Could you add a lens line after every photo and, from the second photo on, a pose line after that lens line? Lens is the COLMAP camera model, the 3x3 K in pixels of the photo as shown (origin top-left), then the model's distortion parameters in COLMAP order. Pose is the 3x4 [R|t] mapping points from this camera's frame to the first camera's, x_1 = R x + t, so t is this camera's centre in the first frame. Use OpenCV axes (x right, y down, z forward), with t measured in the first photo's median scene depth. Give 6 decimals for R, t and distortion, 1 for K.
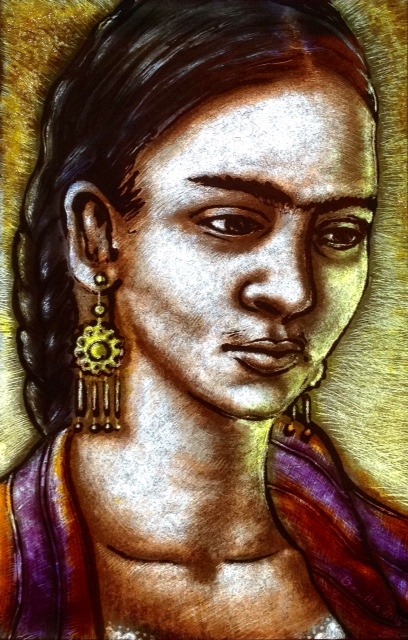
lens RADIAL K [[775.6, 0, 200.8], [0, 775.6, 318.5], [0, 0, 1]] dist [-0.032762, 0.000000]
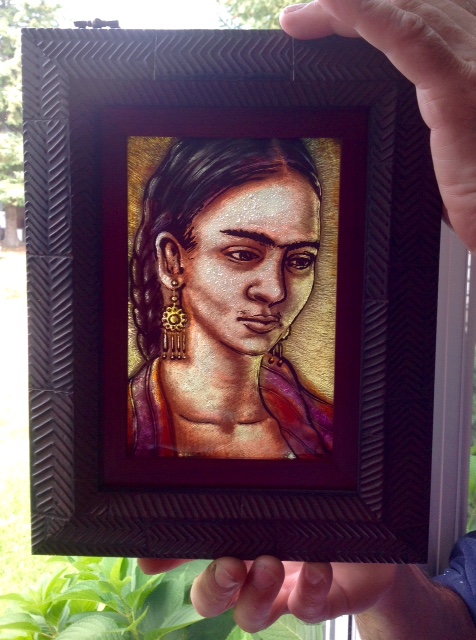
lens RADIAL K [[647.6, 0, 241.9], [0, 647.6, 323.4], [0, 0, 1]] dist [0.104047, 0.000000]
pose [[0.999312, 0.008306, 0.036155, -0.019770], [-0.007816, 0.999876, -0.013687, 0.070684], [-0.036264, 0.013395, 0.999252, -0.618161]]
